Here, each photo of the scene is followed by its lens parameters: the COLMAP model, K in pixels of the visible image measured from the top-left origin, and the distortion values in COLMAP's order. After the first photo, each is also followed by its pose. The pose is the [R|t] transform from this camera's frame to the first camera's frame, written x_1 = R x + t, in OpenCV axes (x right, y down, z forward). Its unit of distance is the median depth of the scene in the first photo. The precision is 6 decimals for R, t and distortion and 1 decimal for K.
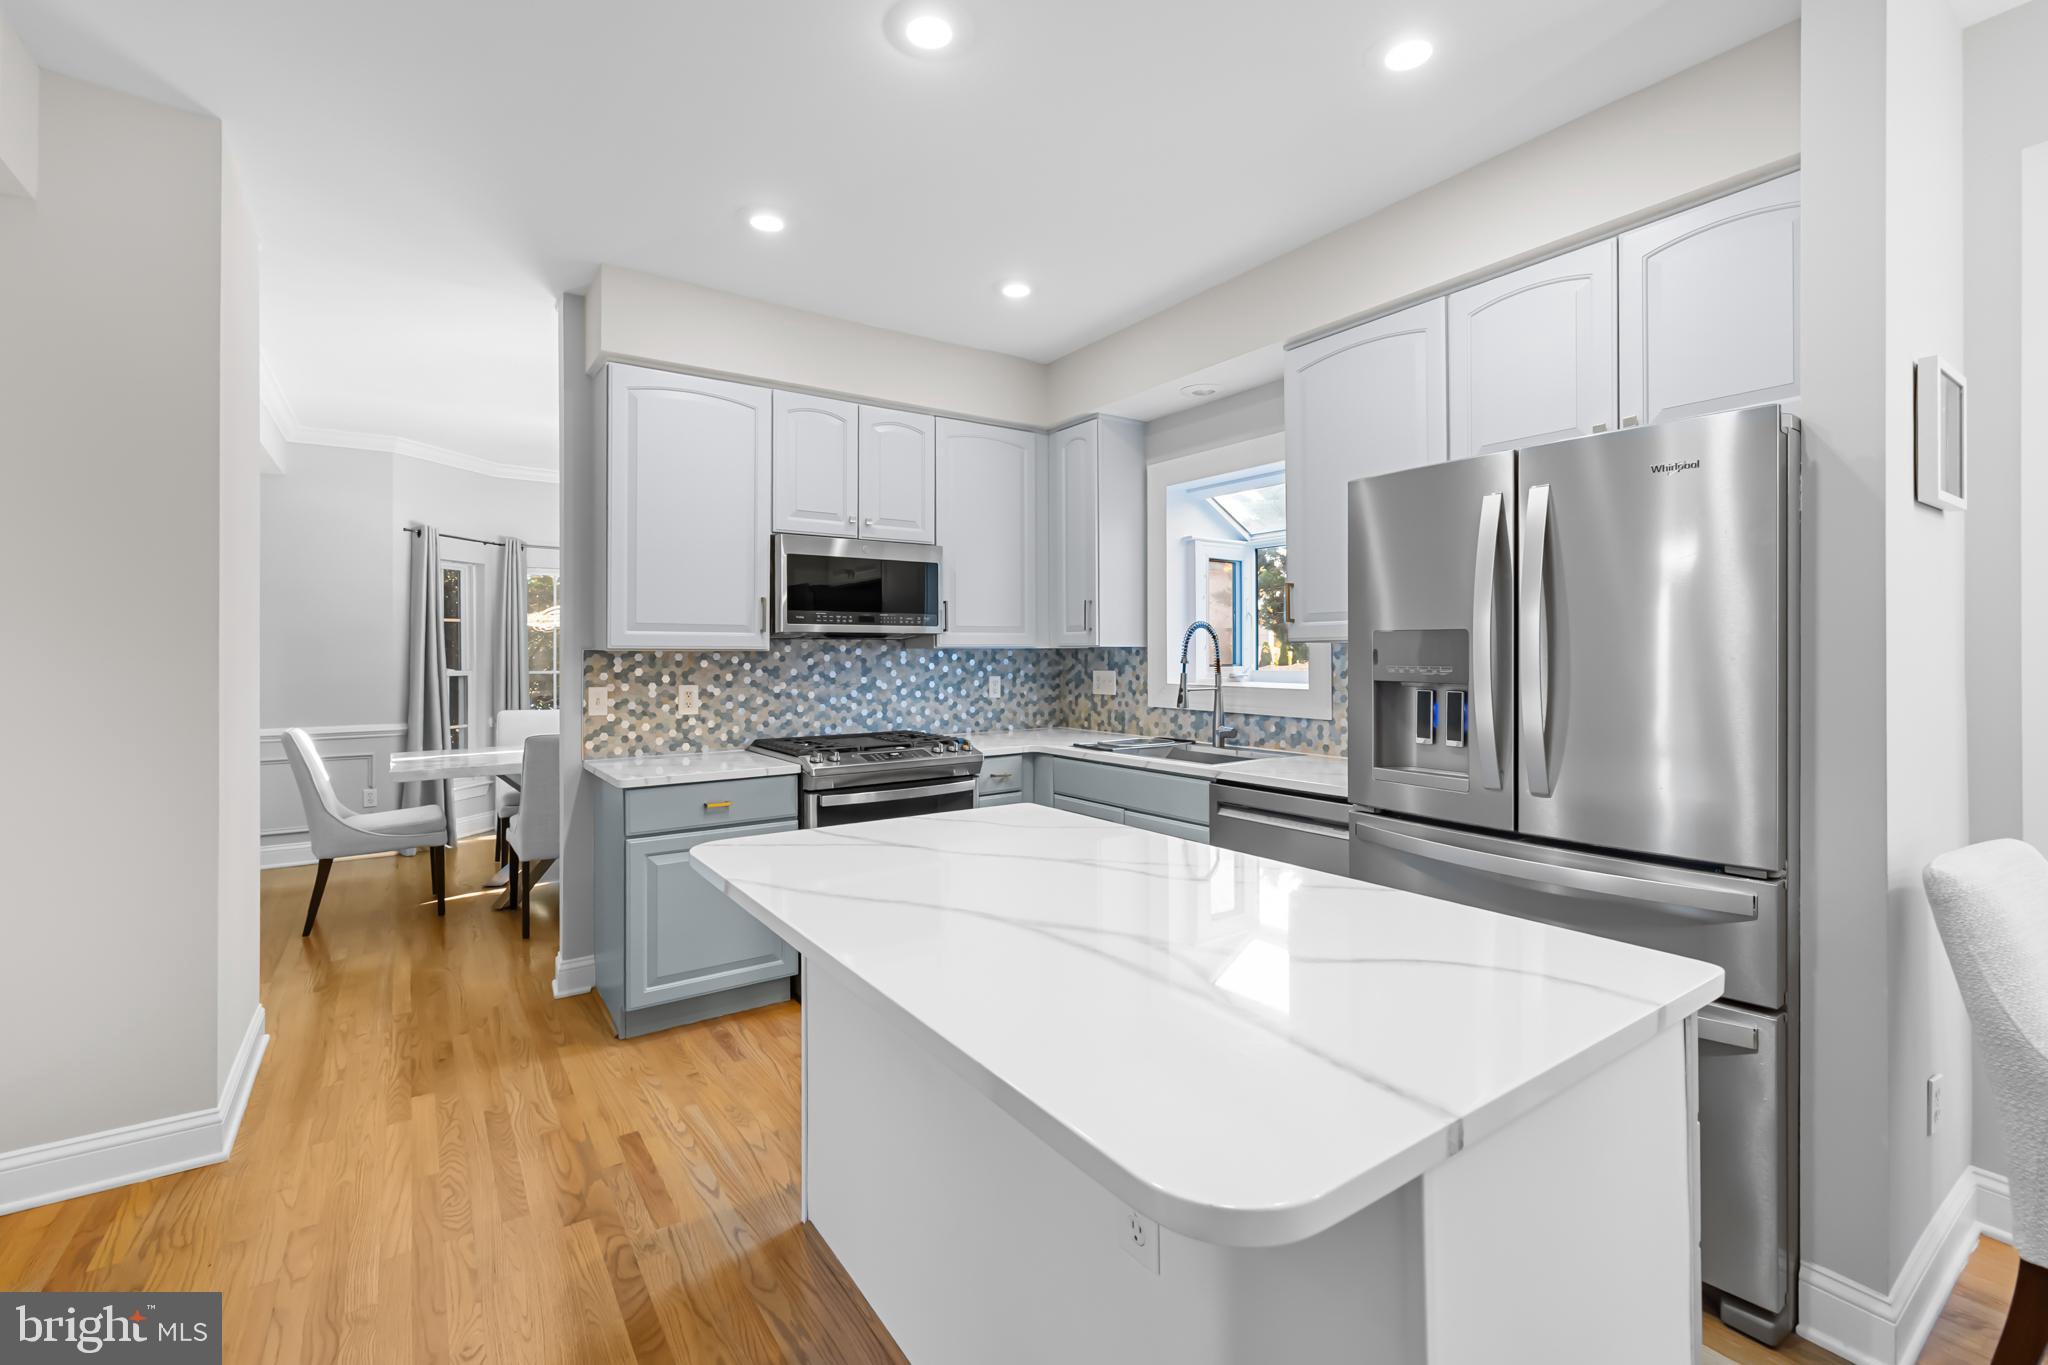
lens RADIAL K [[878.4, 0, 1030.4], [0, 878.4, 653.3], [0, 0, 1]] dist [-0.000141, 0.000548]
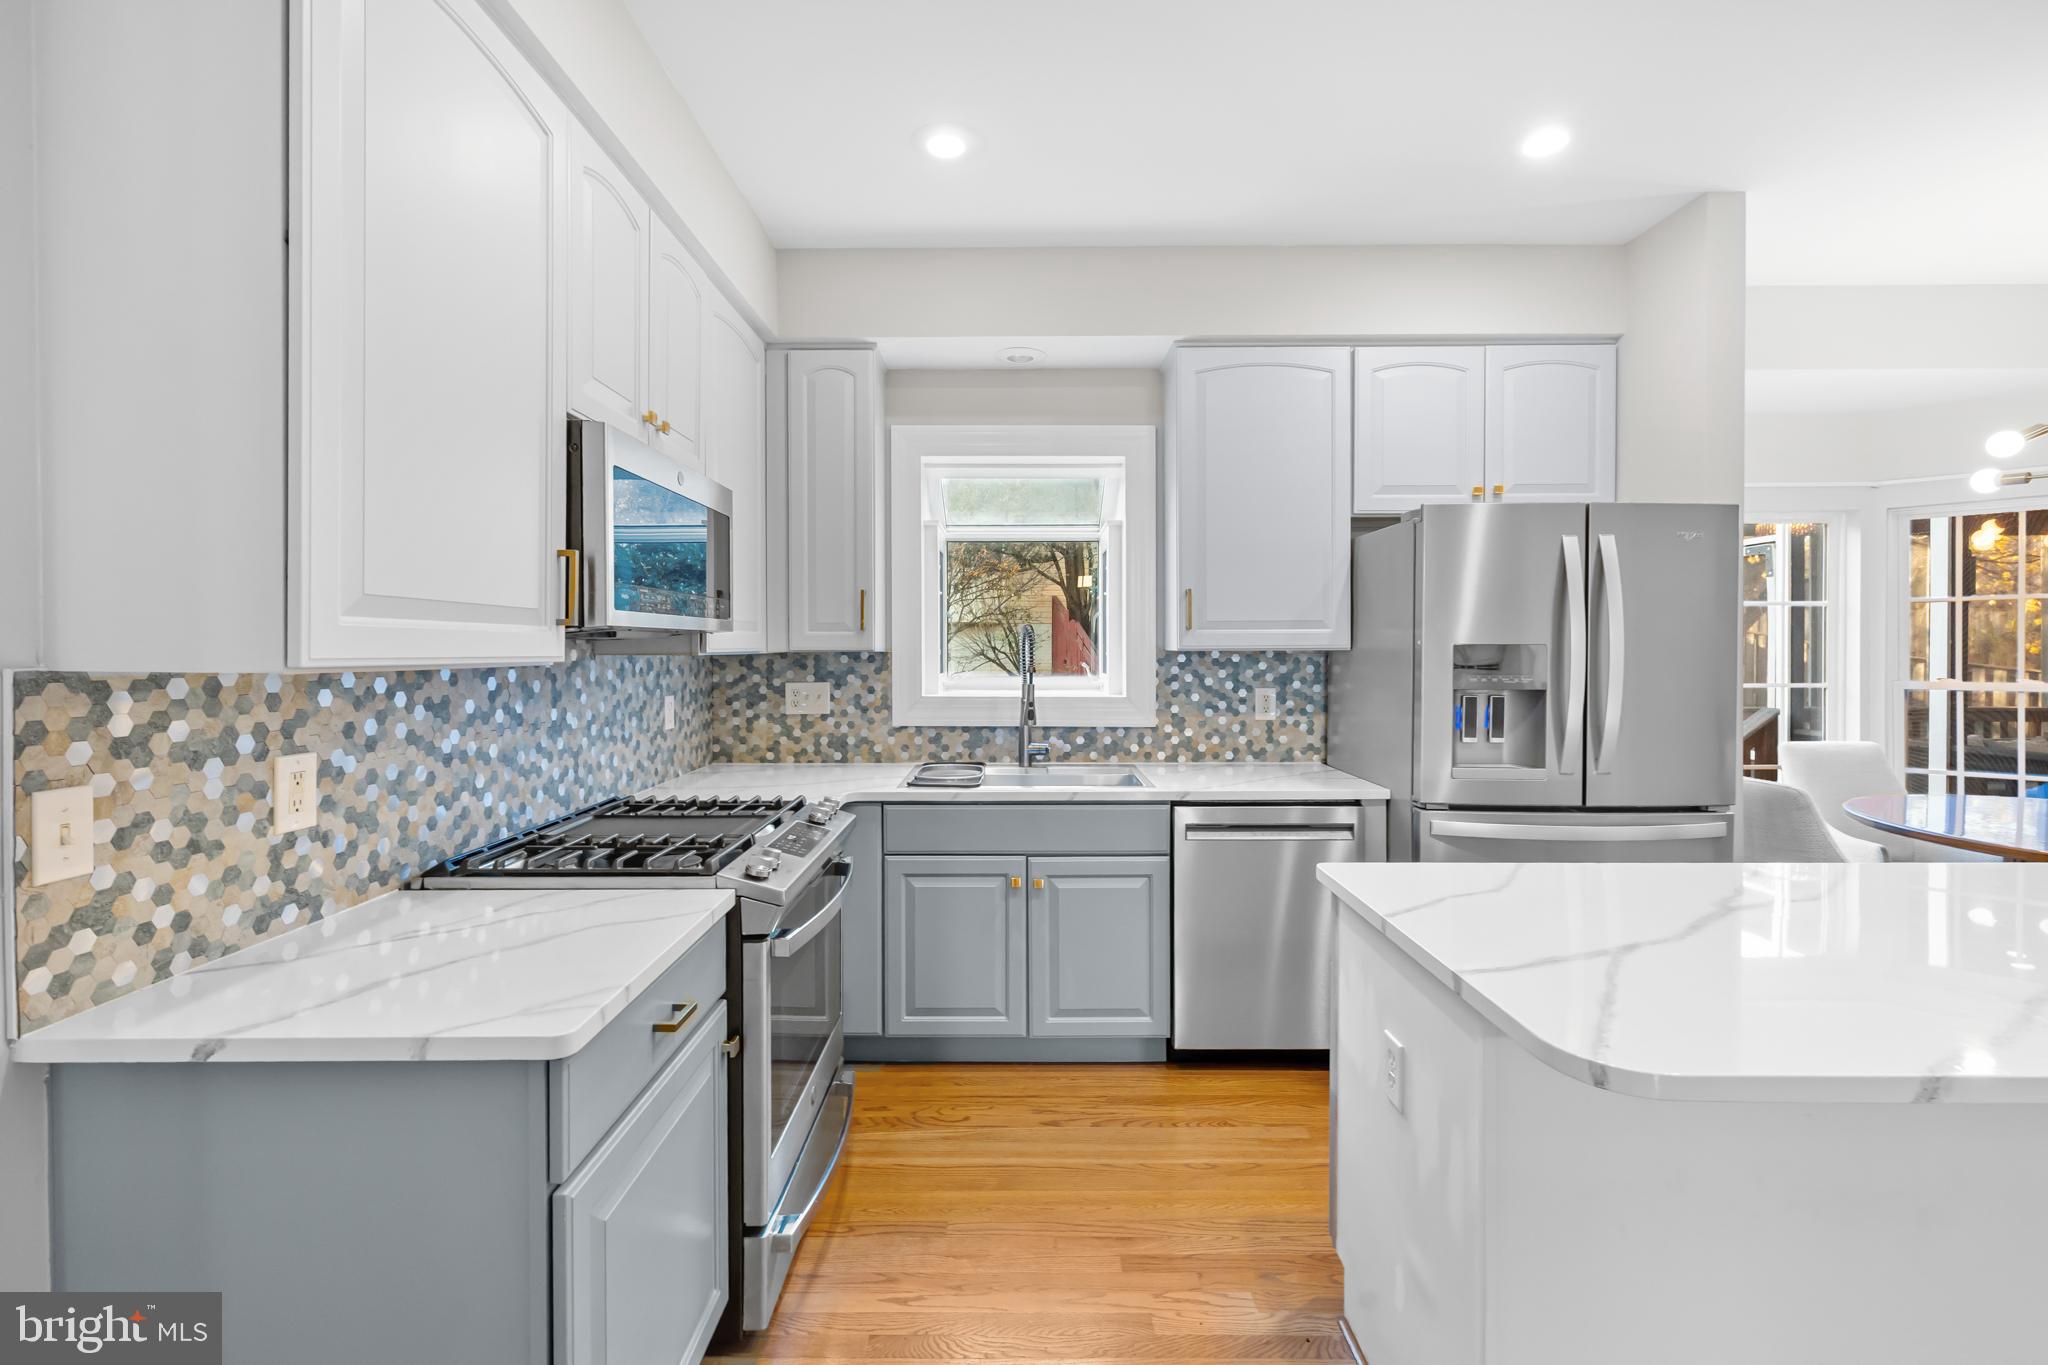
lens RADIAL K [[878.4, 0, 1037.8], [0, 878.4, 658.9], [0, 0, 1]] dist [-0.000141, 0.000548]
pose [[0.577164, -0.008022, 0.816589, -0.495951], [-0.002299, 0.999932, 0.011448, -0.011163], [-0.816625, -0.008485, 0.577106, 0.484918]]
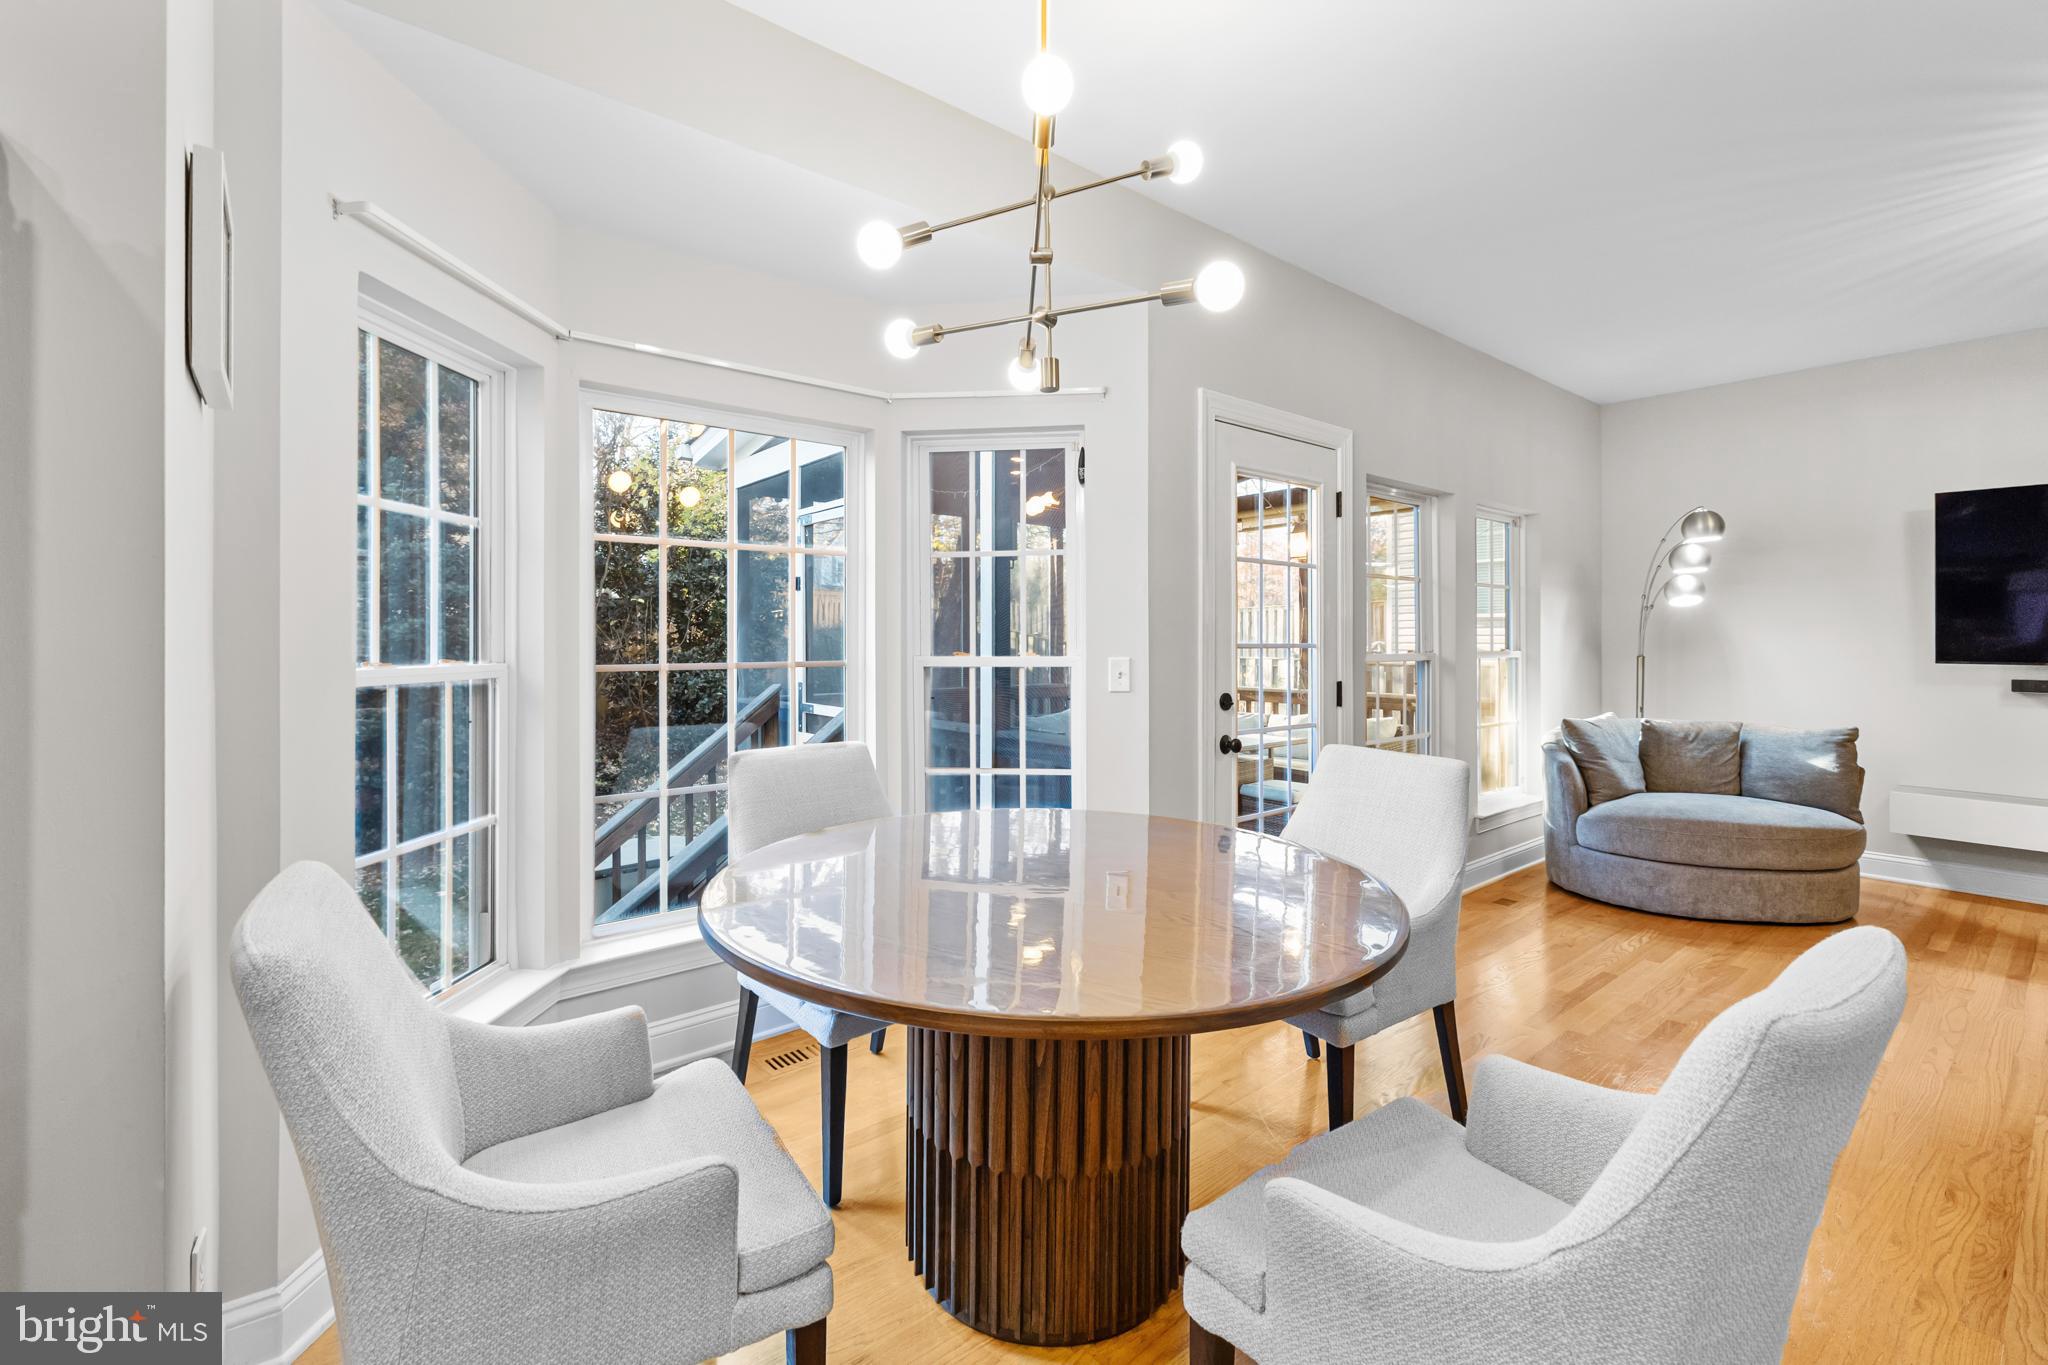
lens RADIAL K [[878.4, 0, 1007.1], [0, 878.4, 636.5], [0, 0, 1]] dist [-0.000141, 0.000548]
pose [[-0.058499, 0.007659, 0.998258, 0.158340], [-0.002774, 0.999965, -0.007835, 0.013454], [-0.998284, -0.003227, -0.058476, 0.207553]]
